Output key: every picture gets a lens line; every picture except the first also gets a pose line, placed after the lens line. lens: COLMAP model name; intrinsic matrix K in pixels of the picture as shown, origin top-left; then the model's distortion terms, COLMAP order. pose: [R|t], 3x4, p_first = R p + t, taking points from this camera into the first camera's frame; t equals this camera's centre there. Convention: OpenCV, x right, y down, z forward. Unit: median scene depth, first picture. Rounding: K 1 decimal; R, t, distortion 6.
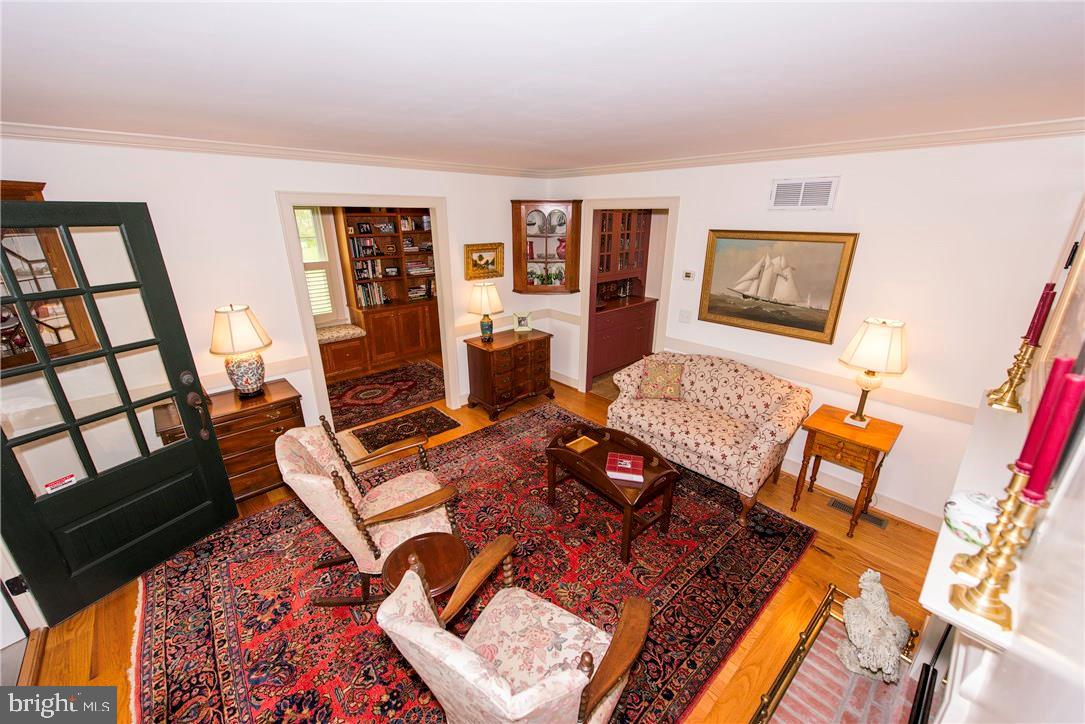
lens RADIAL K [[419.2, 0, 542.5], [0, 419.2, 362.0], [0, 0, 1]] dist [0.003480, 0.000075]
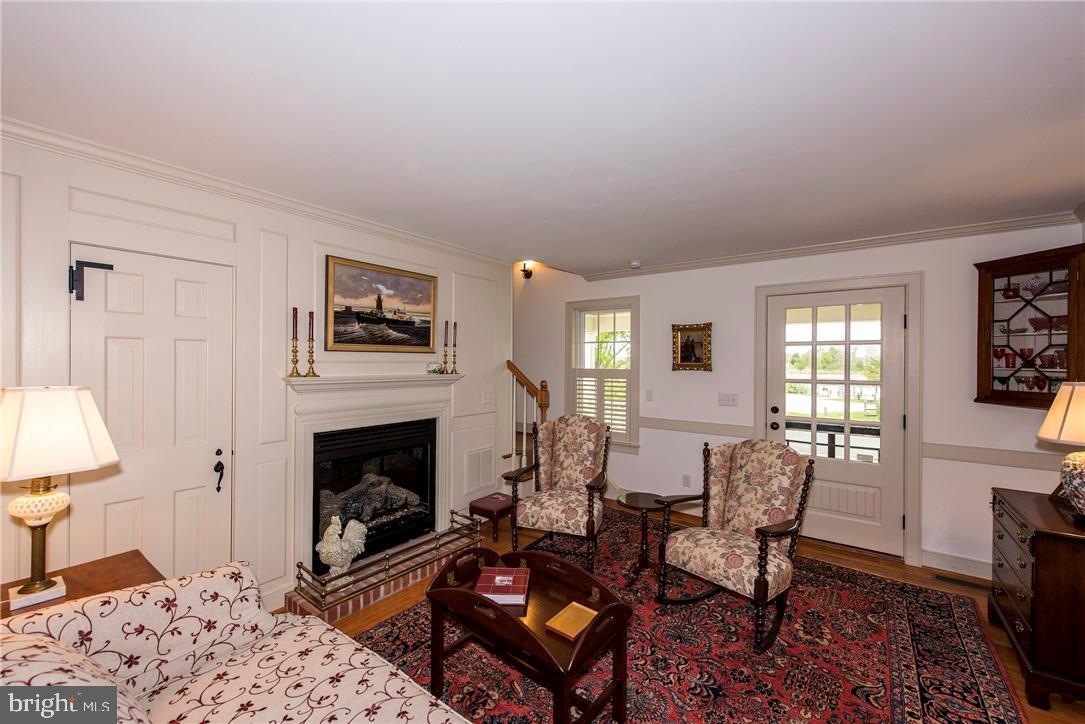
lens RADIAL K [[432.4, 0, 542.5], [0, 432.4, 362.0], [0, 0, 1]] dist [0.002191, -0.000036]
pose [[-0.981164, -0.006085, -0.193081, 0.223181], [-0.071226, 0.940480, 0.332302, -0.281129], [0.179567, 0.339795, -0.923198, 1.264767]]
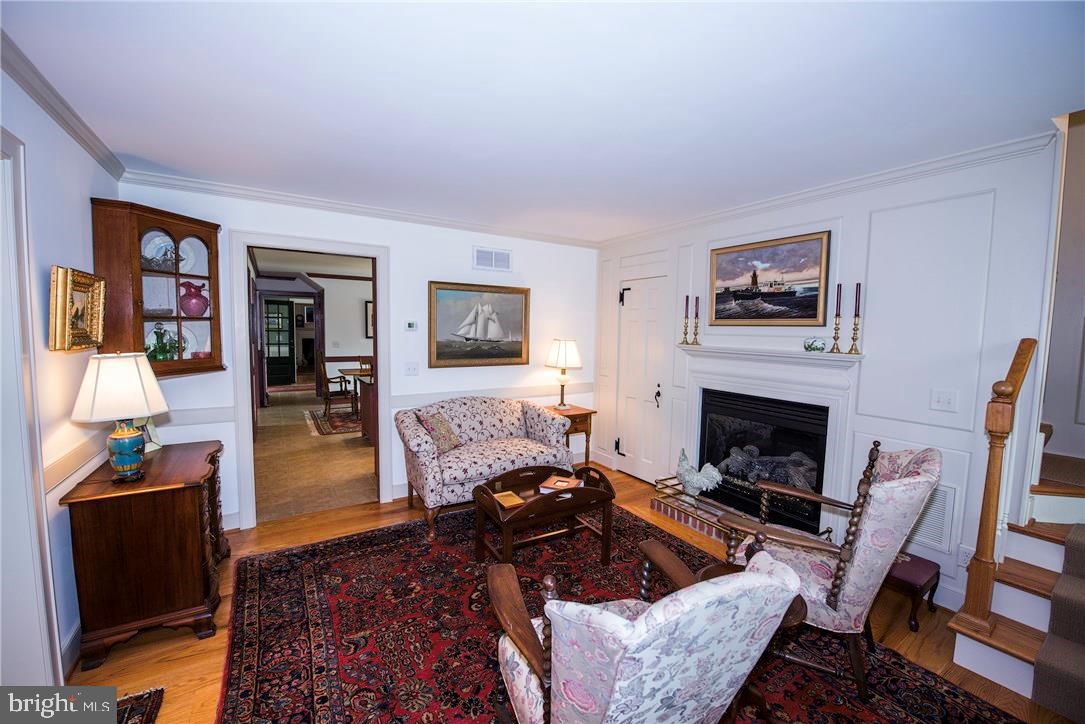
lens RADIAL K [[426.0, 0, 542.5], [0, 426.0, 362.0], [0, 0, 1]] dist [-0.024908, -0.000237]
pose [[0.168472, -0.073433, 0.982967, -0.643466], [0.313751, 0.949350, 0.017148, -0.053623], [-0.934440, 0.305518, 0.182979, 0.625057]]
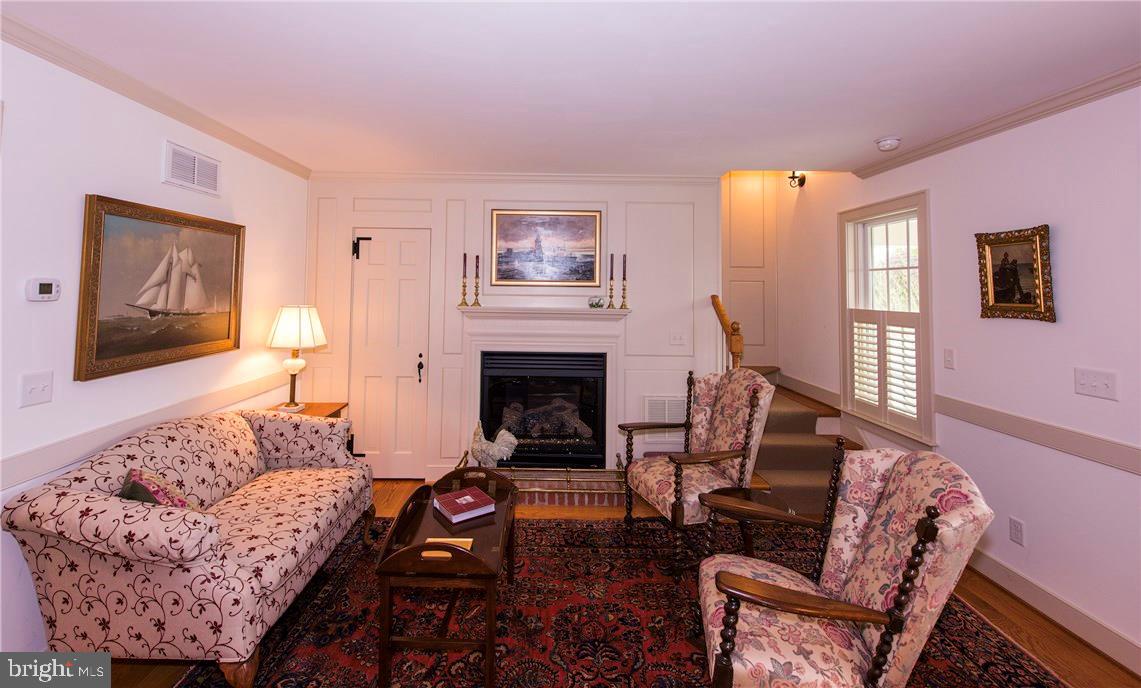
lens RADIAL K [[484.6, 0, 547.4], [0, 484.6, 268.1], [0, 0, 1]] dist [0.011312, -0.000896]
pose [[-0.748942, 0.018927, 0.662365, -0.408652], [0.210030, 0.954832, 0.210199, -0.250430], [-0.628468, 0.296544, -0.719089, 1.148892]]
